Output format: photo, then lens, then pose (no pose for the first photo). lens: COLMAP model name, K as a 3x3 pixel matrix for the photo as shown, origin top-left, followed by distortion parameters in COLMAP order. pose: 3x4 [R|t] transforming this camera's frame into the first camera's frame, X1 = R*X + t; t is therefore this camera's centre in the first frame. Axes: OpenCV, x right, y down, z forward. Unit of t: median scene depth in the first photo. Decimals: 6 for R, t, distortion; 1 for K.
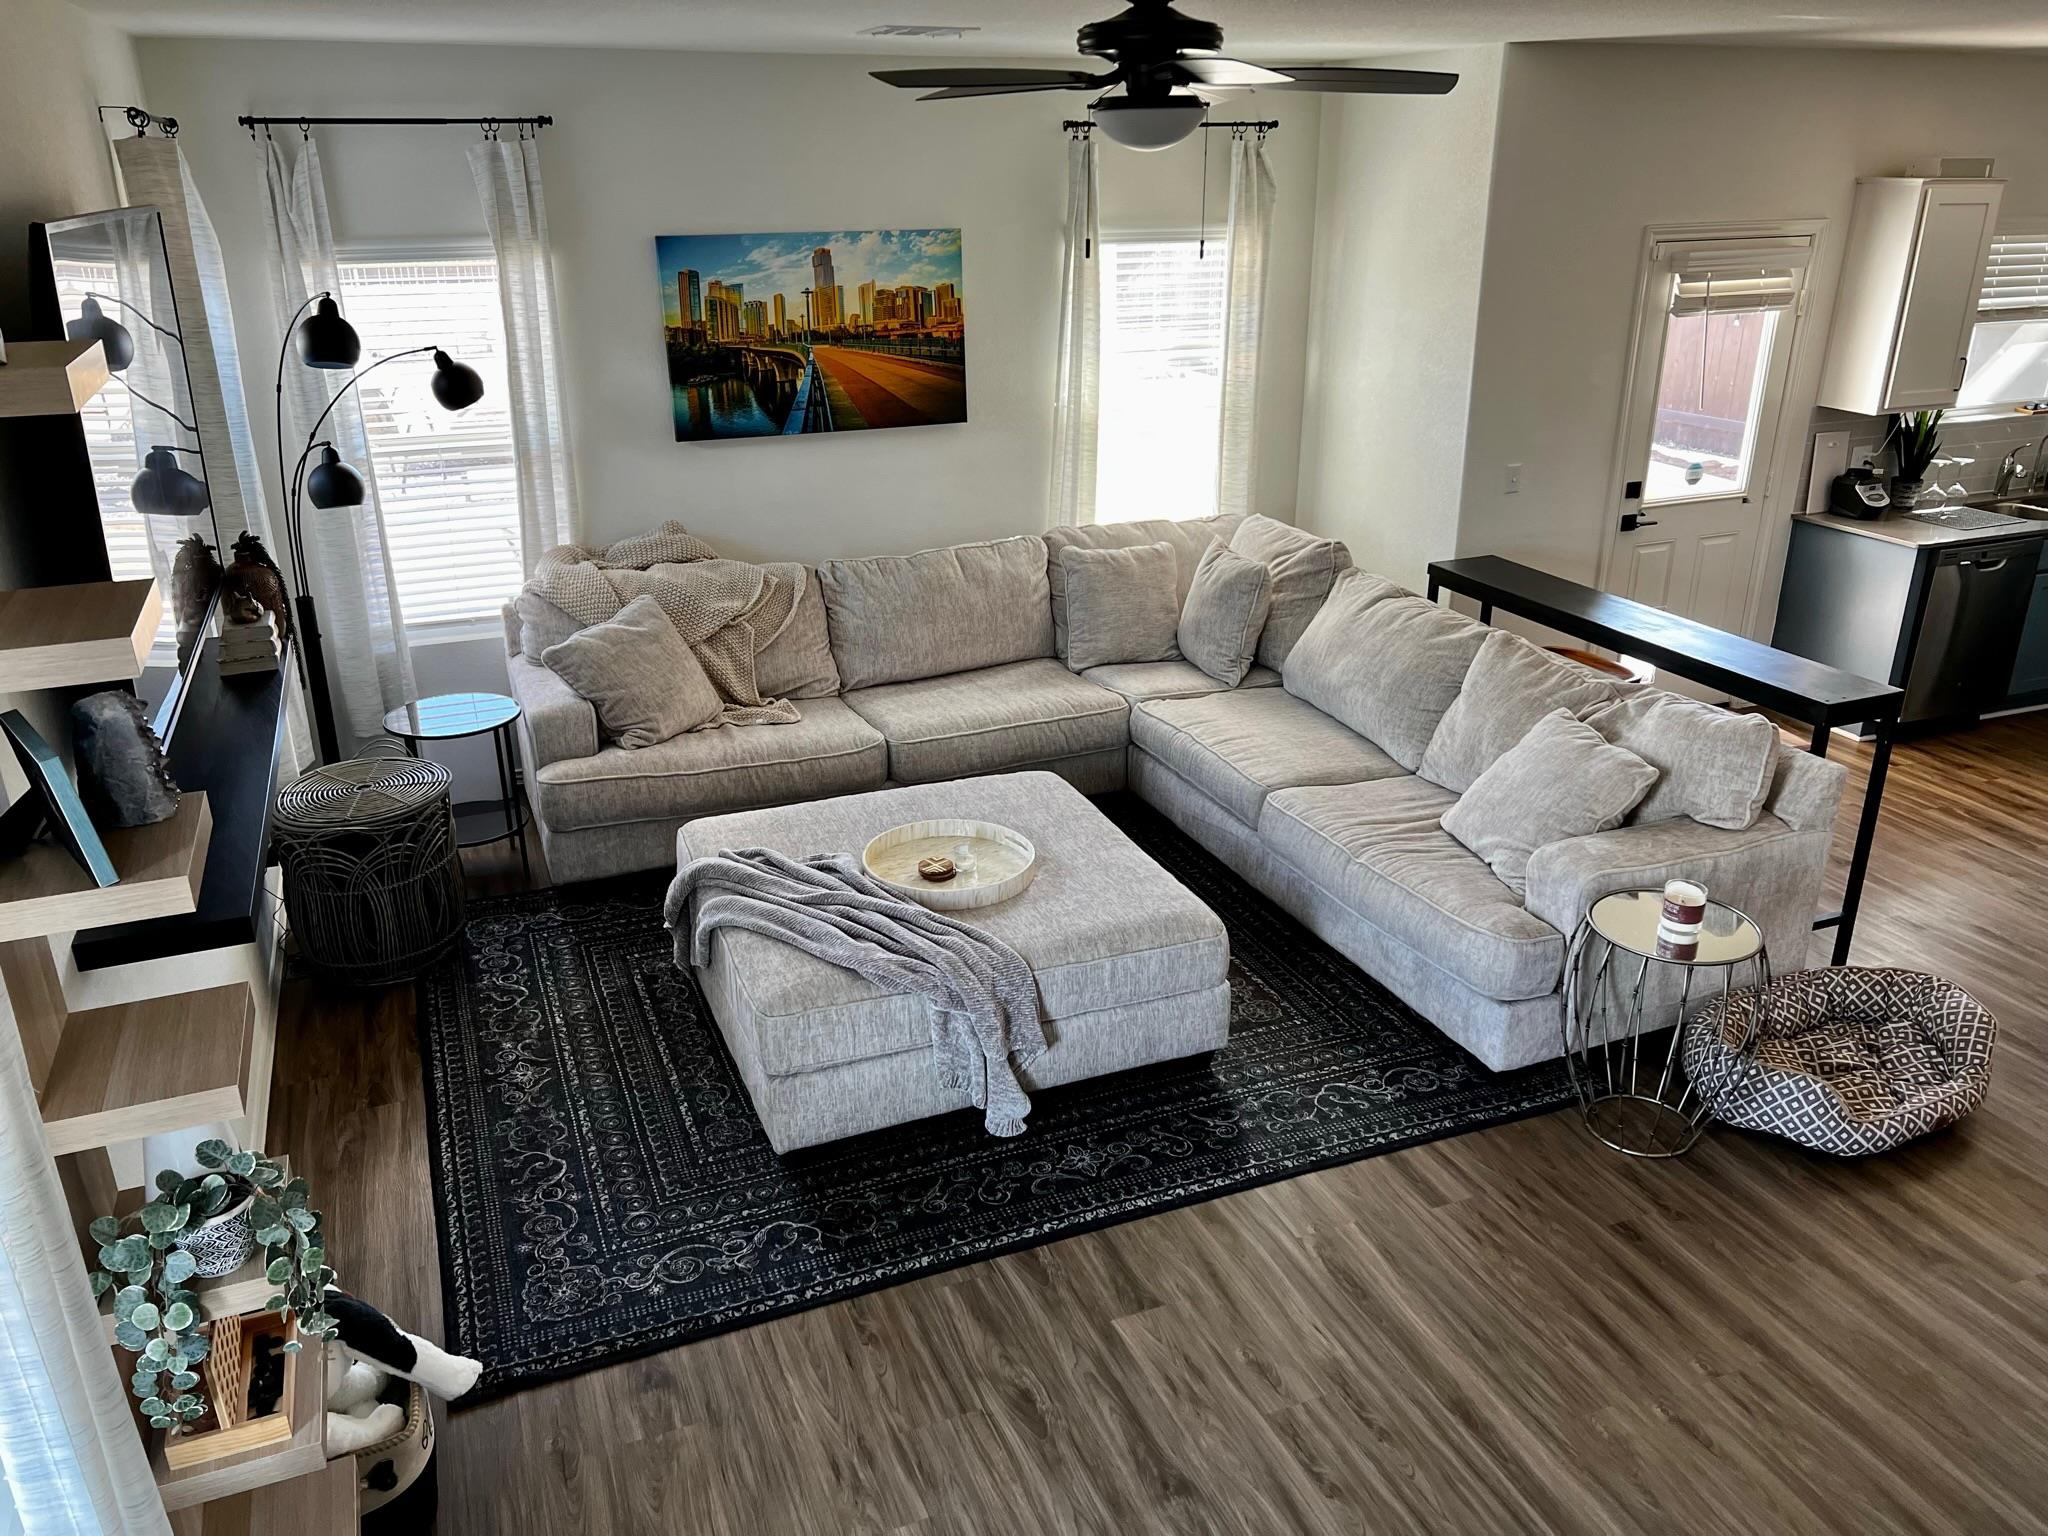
lens RADIAL K [[1519.1, 0, 1028.1], [0, 1519.1, 779.6], [0, 0, 1]] dist [0.013723, -0.004842]
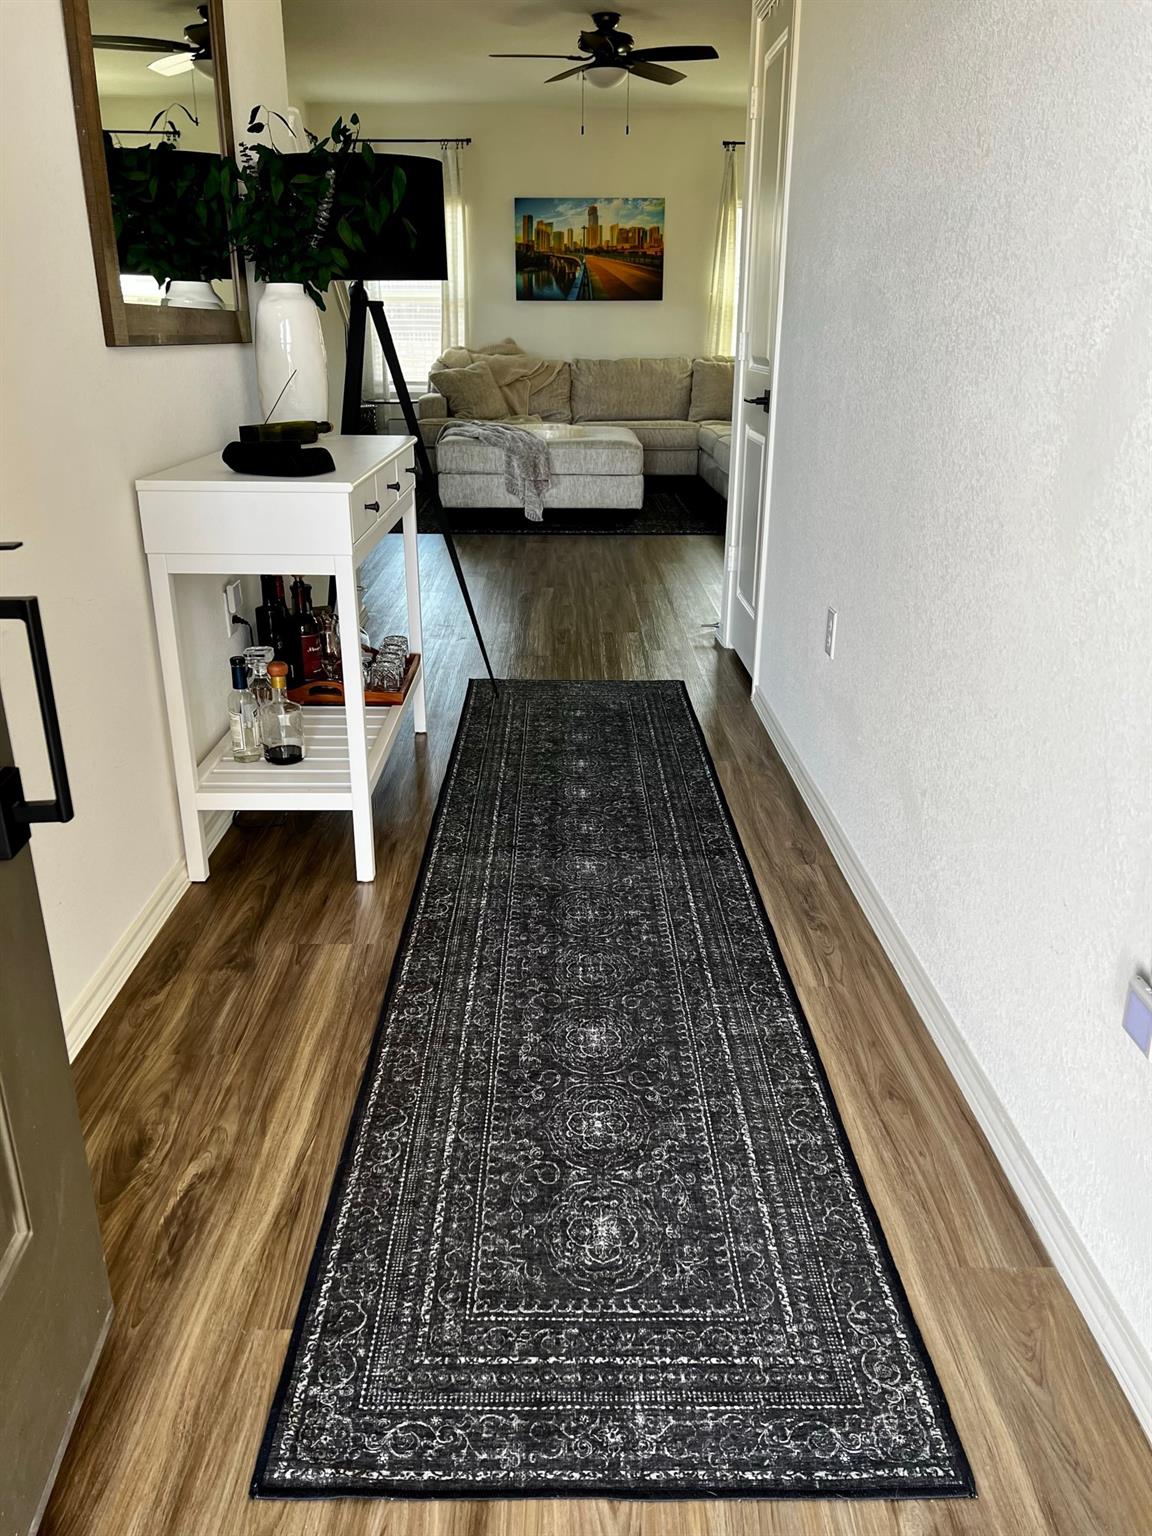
lens RADIAL K [[1139.3, 0, 564.6], [0, 1139.3, 763.2], [0, 0, 1]] dist [0.013723, -0.004842]
pose [[0.928480, 0.141767, -0.343260, 0.464756], [-0.148760, 0.988855, 0.006019, 0.392304], [0.340287, 0.045475, 0.939221, -0.432508]]
